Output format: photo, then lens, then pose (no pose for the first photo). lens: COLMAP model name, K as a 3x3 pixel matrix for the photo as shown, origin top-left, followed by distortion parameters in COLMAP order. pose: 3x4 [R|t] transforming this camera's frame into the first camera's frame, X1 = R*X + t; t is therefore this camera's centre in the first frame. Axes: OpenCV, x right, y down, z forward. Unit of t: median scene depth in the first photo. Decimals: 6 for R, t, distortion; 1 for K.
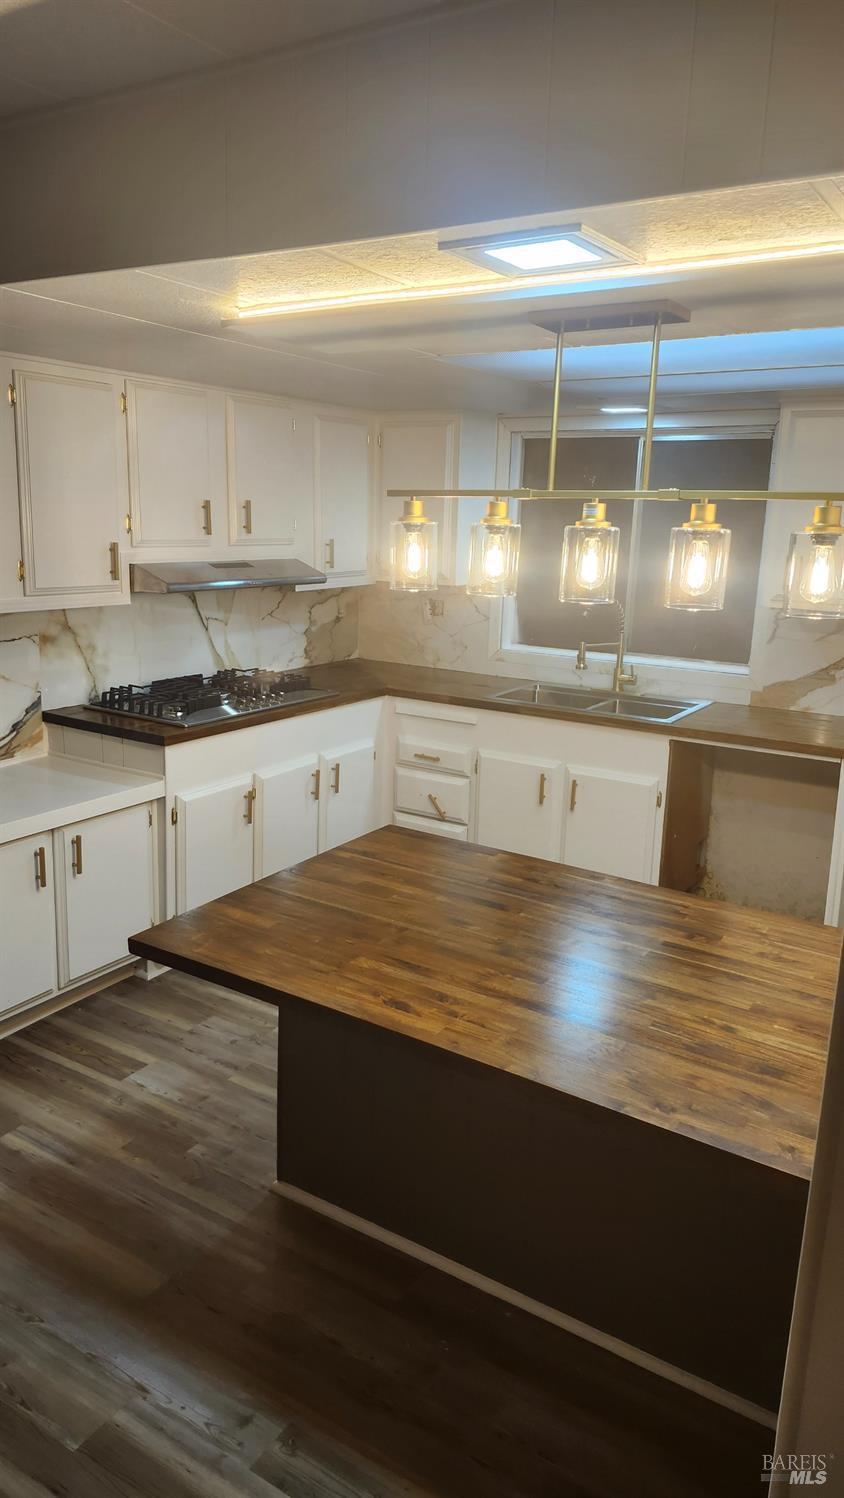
lens RADIAL K [[1028.5, 0, 426.4], [0, 1028.5, 735.3], [0, 0, 1]] dist [0.060459, -0.078107]
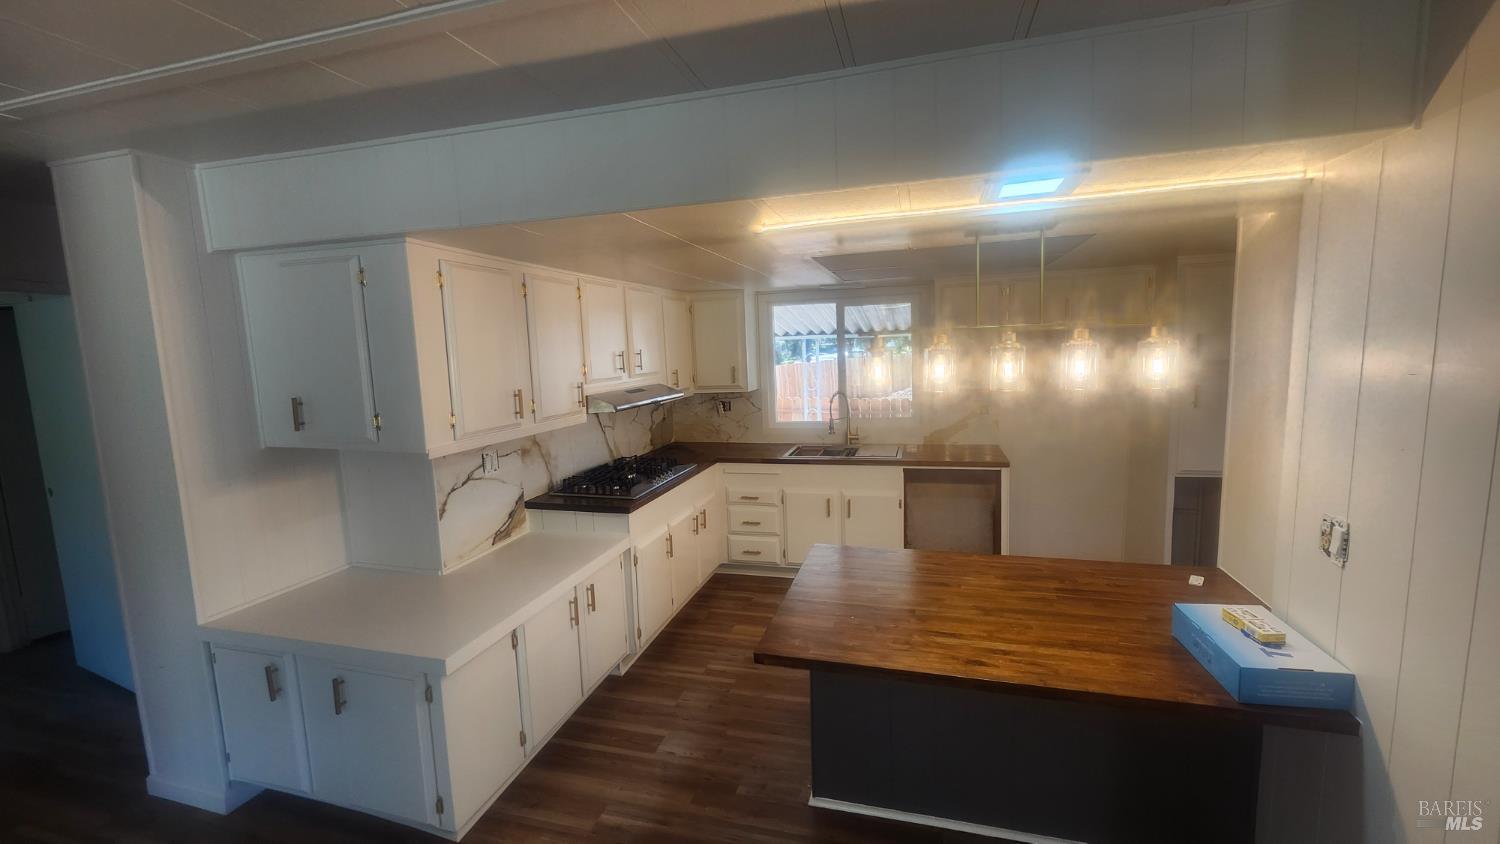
lens RADIAL K [[586.2, 0, 759.0], [0, 586.2, 413.4], [0, 0, 1]] dist [-0.007957, -0.000662]
pose [[0.956291, -0.095924, 0.276235, -0.337297], [0.124047, 0.988528, -0.086162, -0.041736], [-0.264801, 0.116662, 0.957220, 0.139341]]
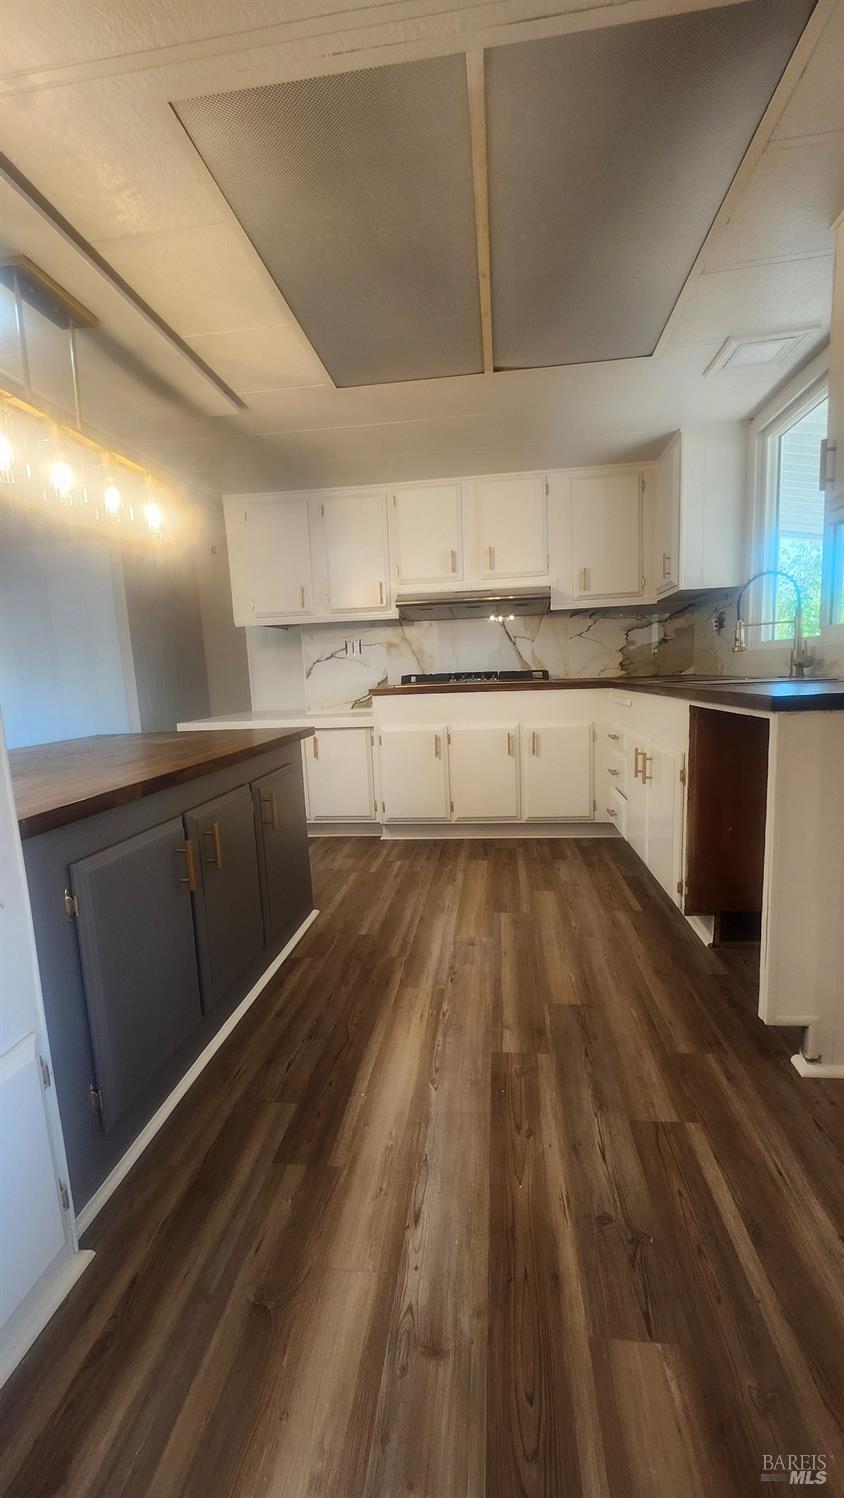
lens RADIAL K [[588.0, 0, 425.0], [0, 588.0, 752.0], [0, 0, 1]] dist [-0.006526, 0.001927]
pose [[0.432863, 0.077205, -0.898147, 0.752388], [-0.140352, 0.989948, 0.017453, 0.083703], [0.890466, 0.118502, 0.439348, 0.762006]]
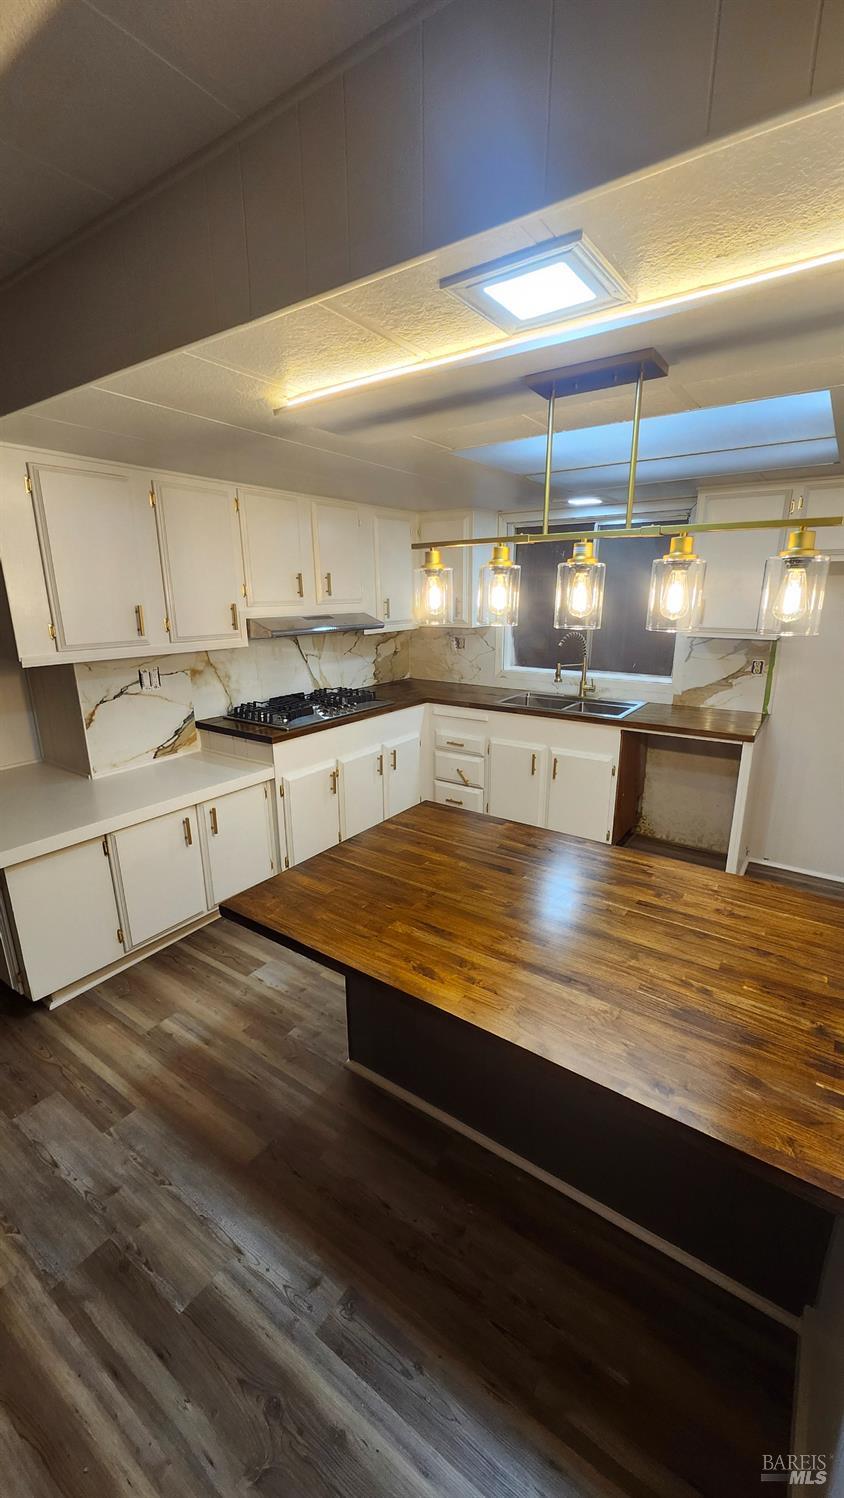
lens RADIAL K [[588.0, 0, 434.7], [0, 588.0, 755.3], [0, 0, 1]] dist [-0.006526, 0.001927]
pose [[0.998780, -0.021721, -0.044348, 0.012353], [0.024310, 0.997979, 0.058704, -0.018718], [0.042984, -0.059710, 0.997290, 0.209299]]
